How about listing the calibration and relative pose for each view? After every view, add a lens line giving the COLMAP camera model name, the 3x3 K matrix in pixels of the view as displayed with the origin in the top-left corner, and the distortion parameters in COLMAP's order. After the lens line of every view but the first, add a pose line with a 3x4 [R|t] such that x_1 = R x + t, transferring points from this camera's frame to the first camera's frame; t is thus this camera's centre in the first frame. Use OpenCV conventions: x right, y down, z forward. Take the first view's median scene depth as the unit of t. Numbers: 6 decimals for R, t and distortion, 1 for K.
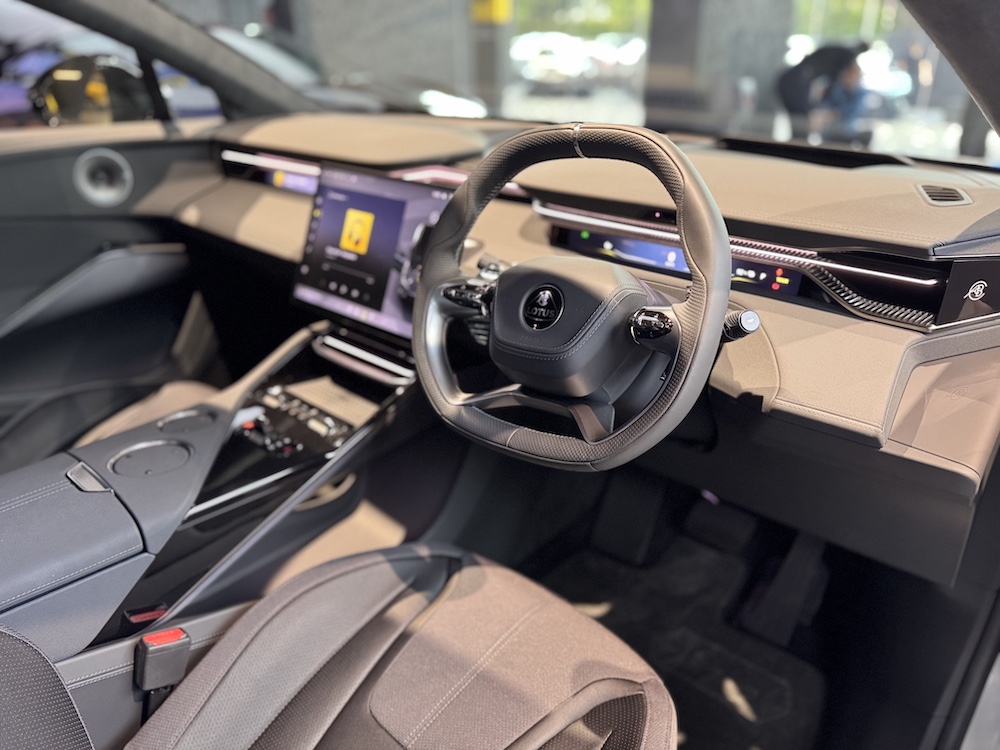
lens RADIAL K [[709.4, 0, 490.2], [0, 709.4, 379.4], [0, 0, 1]] dist [0.070200, -0.105571]
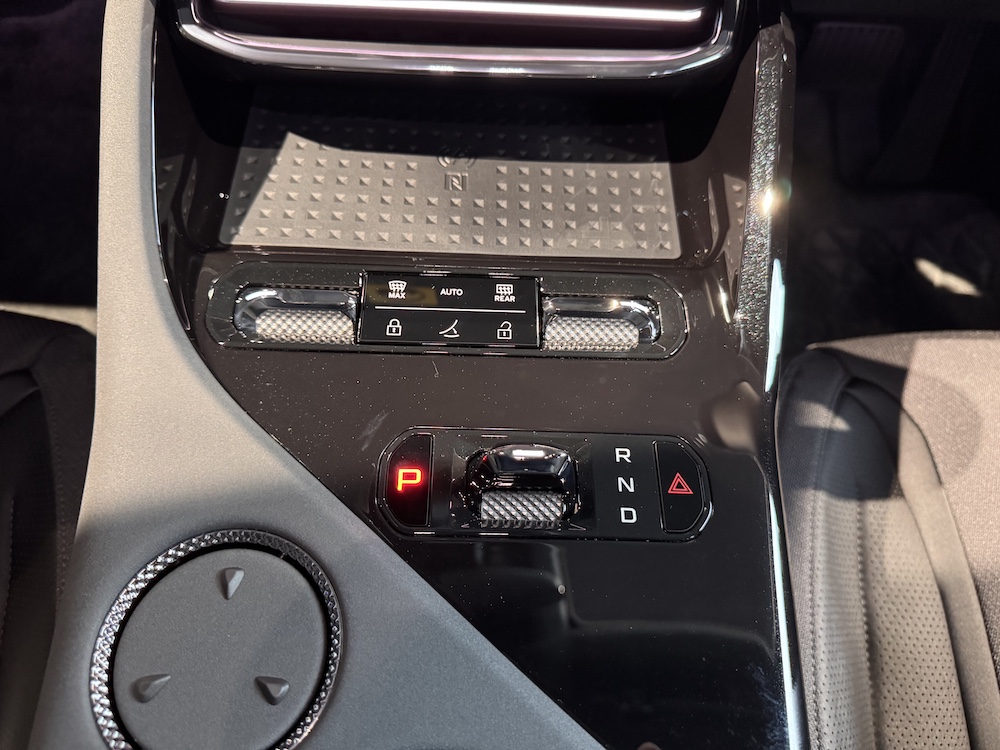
lens RADIAL K [[709.4, 0, 509.3], [0, 709.4, 376.5], [0, 0, 1]] dist [0.070200, -0.105571]
pose [[0.733688, -0.583457, 0.348253, -0.378648], [0.234863, 0.698690, 0.675775, -0.126600], [-0.637606, -0.414016, 0.649653, 0.830235]]
